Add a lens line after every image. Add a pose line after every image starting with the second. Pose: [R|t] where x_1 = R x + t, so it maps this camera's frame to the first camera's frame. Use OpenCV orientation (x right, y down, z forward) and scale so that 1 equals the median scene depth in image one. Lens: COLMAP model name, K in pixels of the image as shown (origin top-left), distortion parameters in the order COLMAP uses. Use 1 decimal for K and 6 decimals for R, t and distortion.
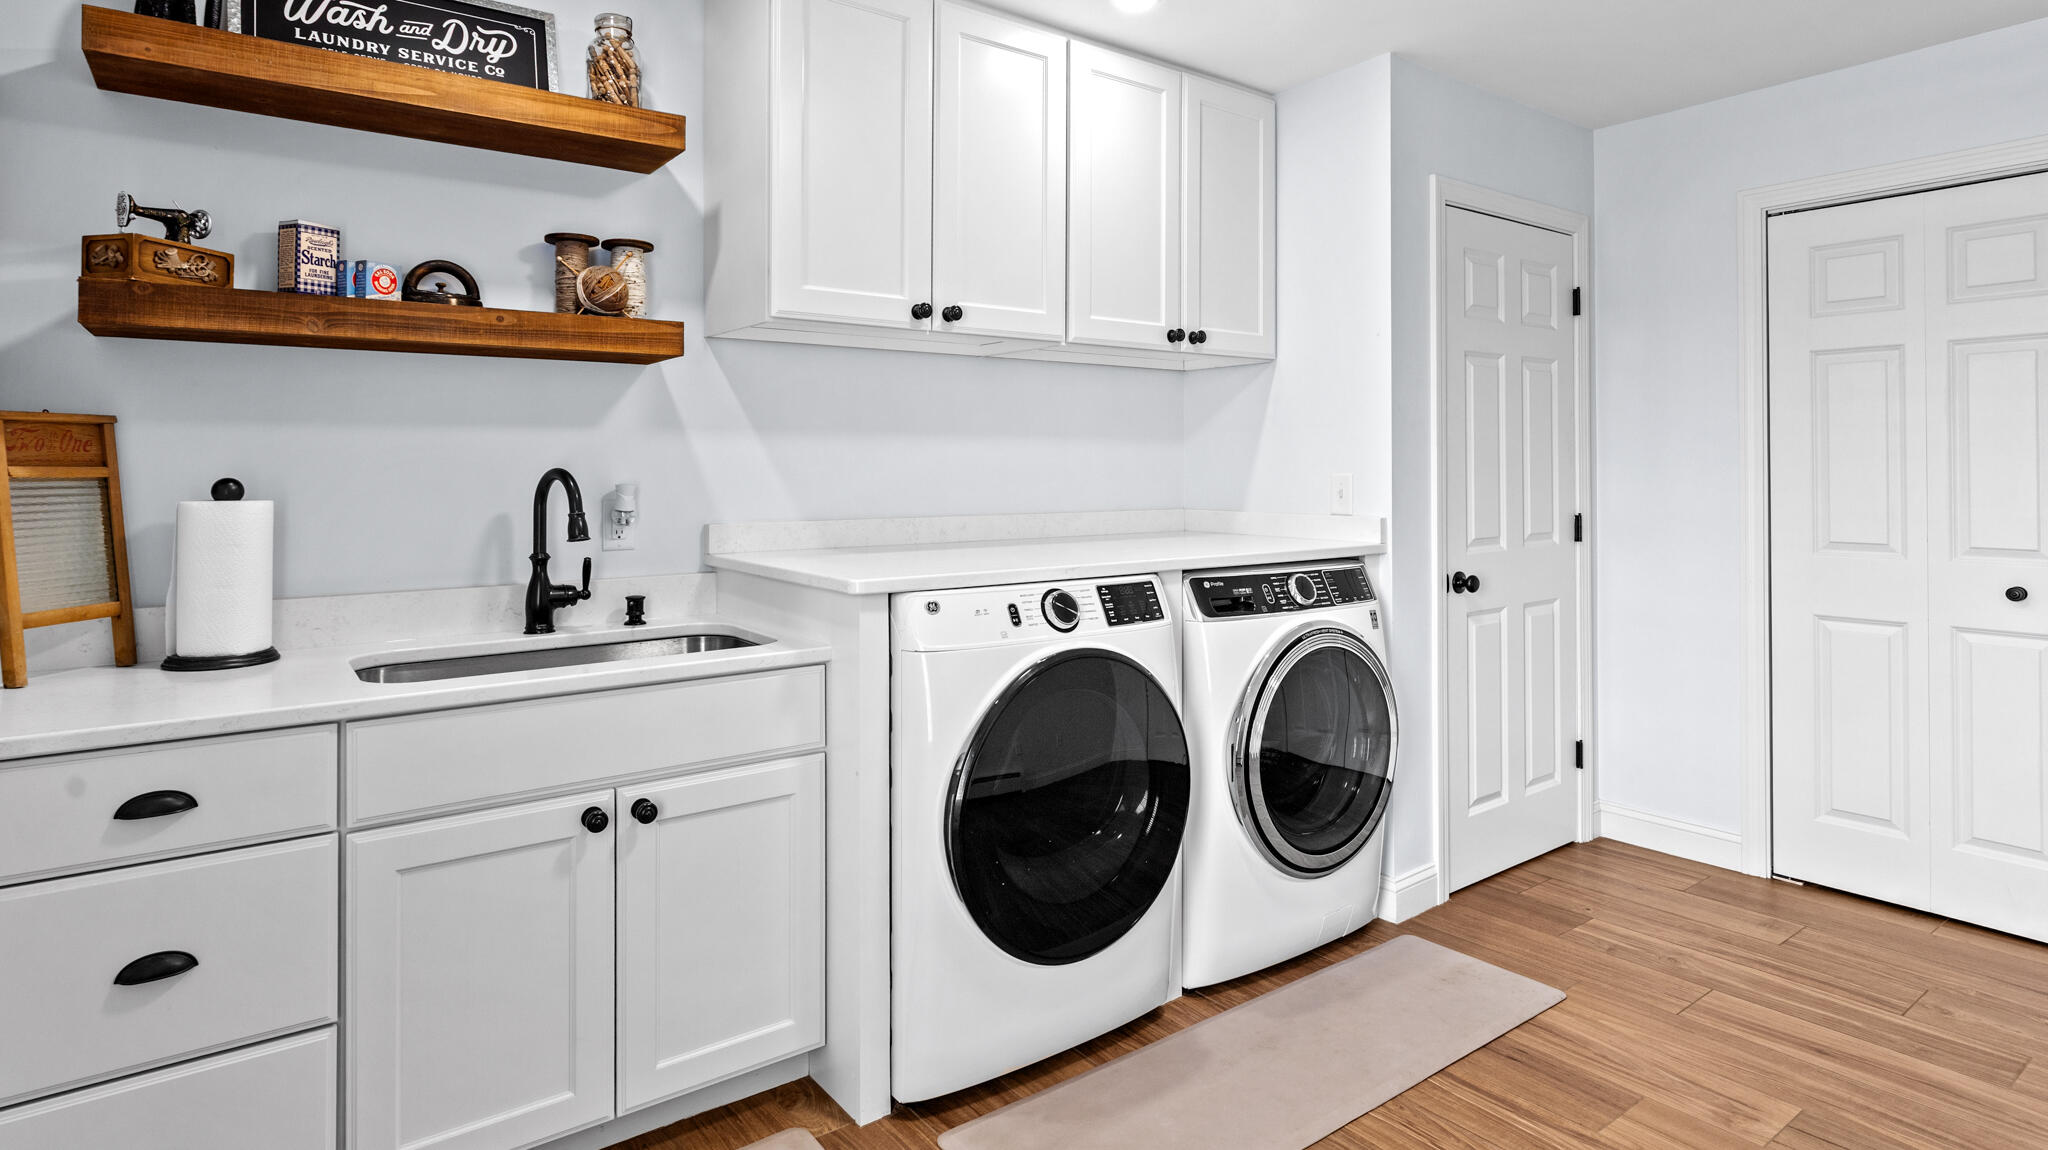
lens RADIAL K [[1086.1, 0, 1026.6], [0, 1086.1, 536.0], [0, 0, 1]] dist [-0.002780, -0.001104]
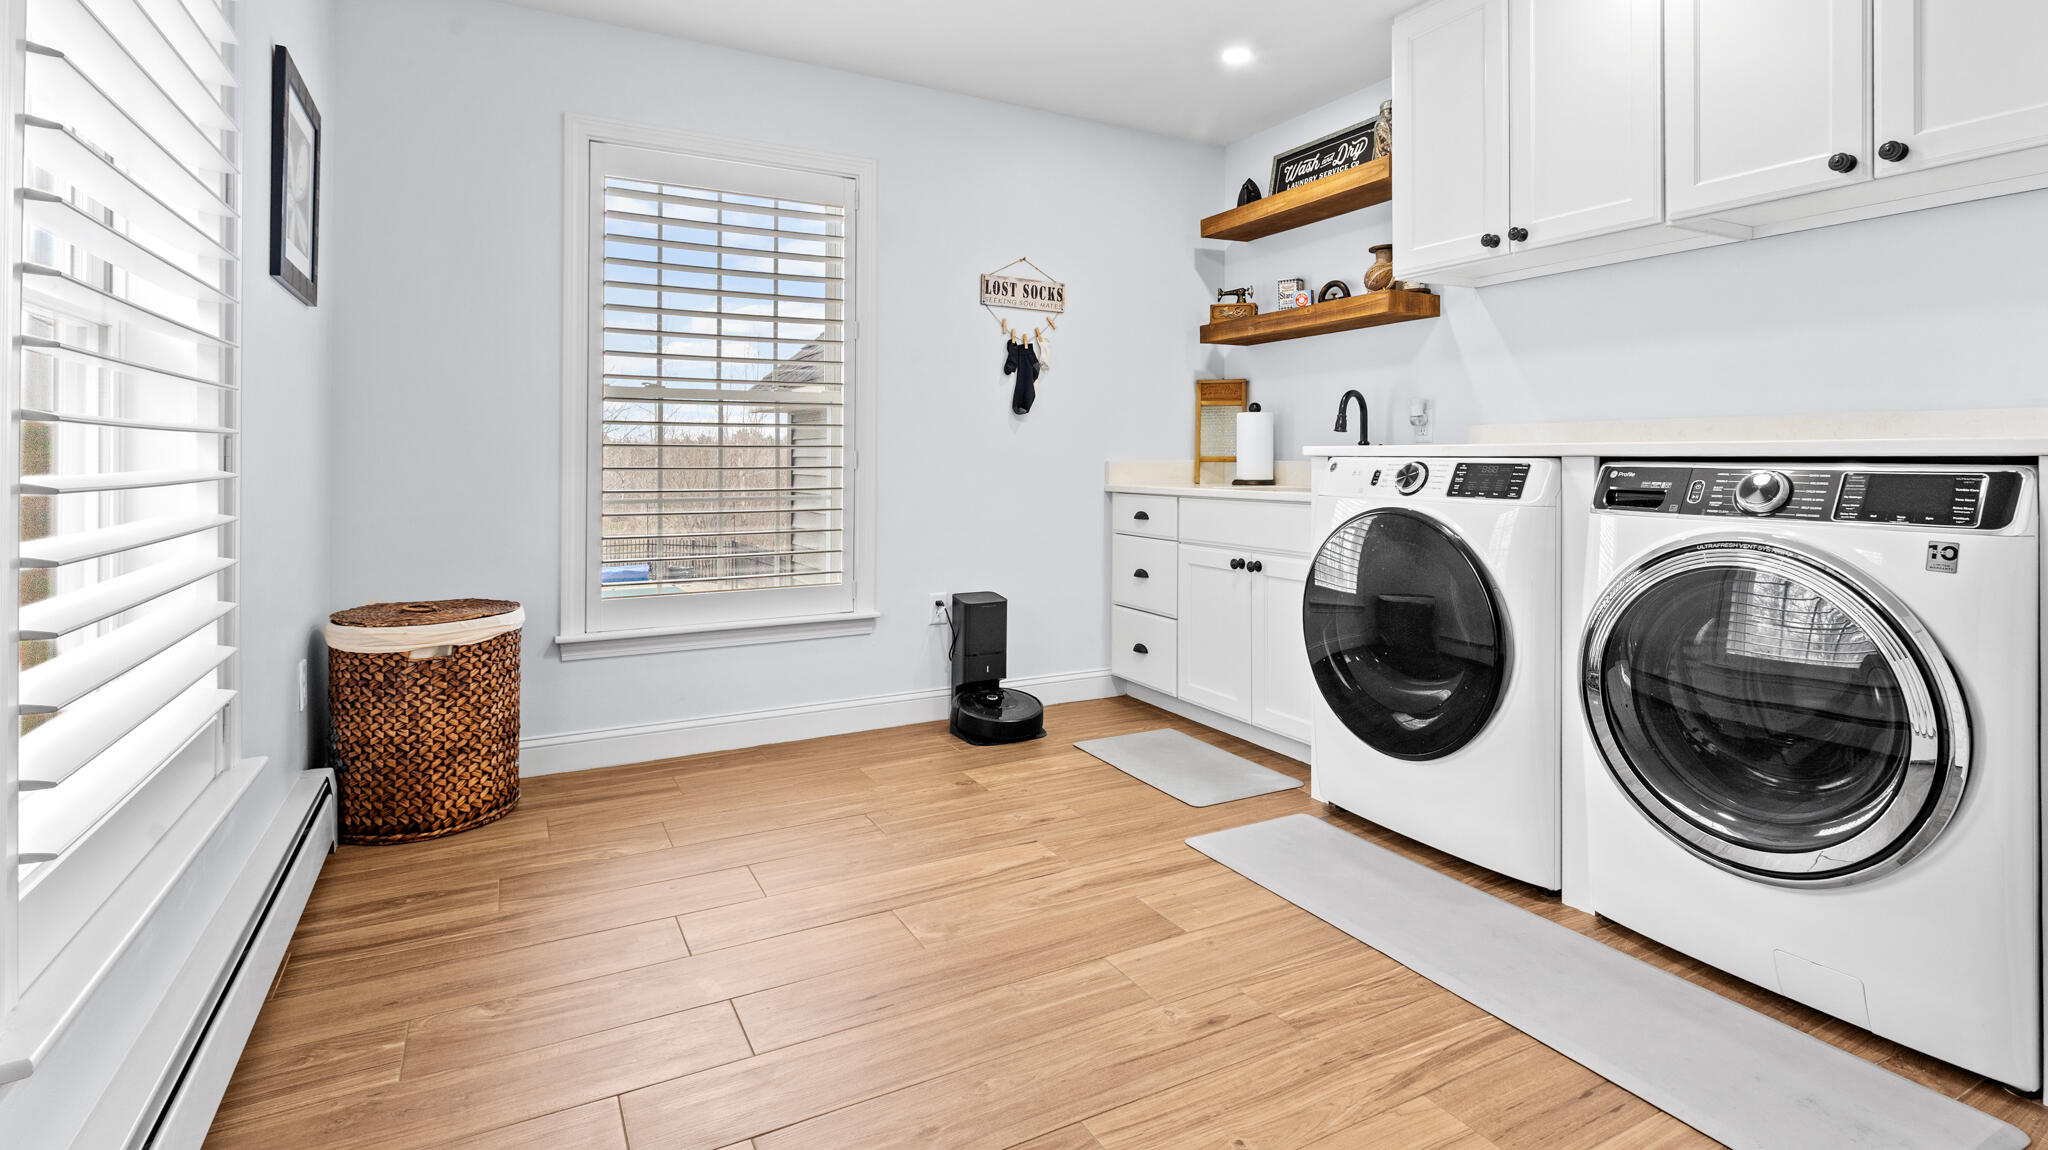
lens RADIAL K [[957.7, 0, 1024.0], [0, 957.7, 575.0], [0, 0, 1]] dist [0.002840, 0.000322]
pose [[-0.139924, 0.124888, -0.982255, 1.174929], [-0.058177, 0.989263, 0.134066, 0.055805], [0.988452, 0.075904, -0.131156, 0.702700]]
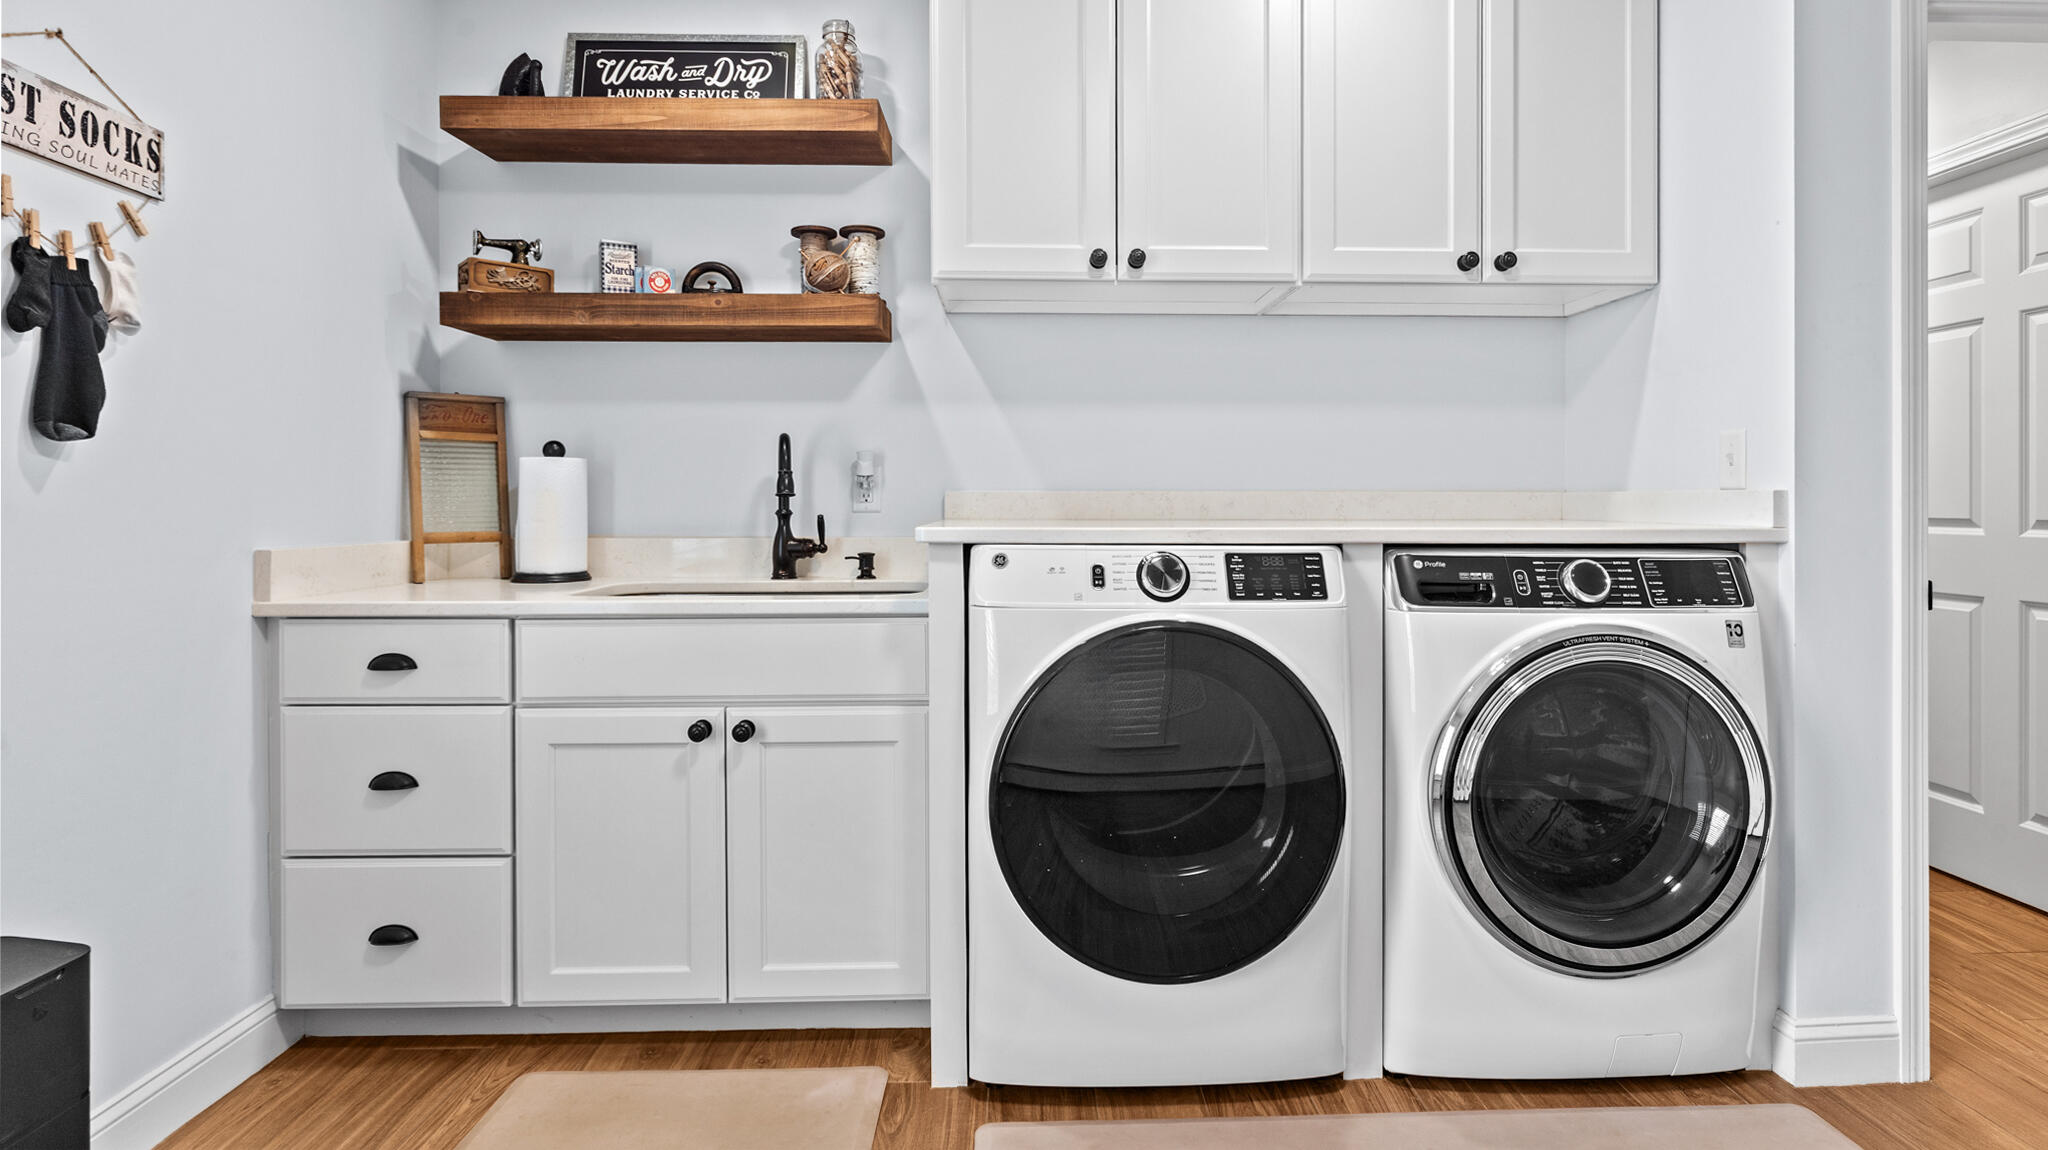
lens RADIAL K [[1026.7, 0, 1057.4], [0, 1026.7, 565.0], [0, 0, 1]] dist [-0.004417, -0.000918]
pose [[0.824265, 0.037906, -0.564934, 0.418211], [-0.037491, 0.999221, 0.012346, 0.051818], [0.564962, 0.011004, 0.825044, 0.273101]]
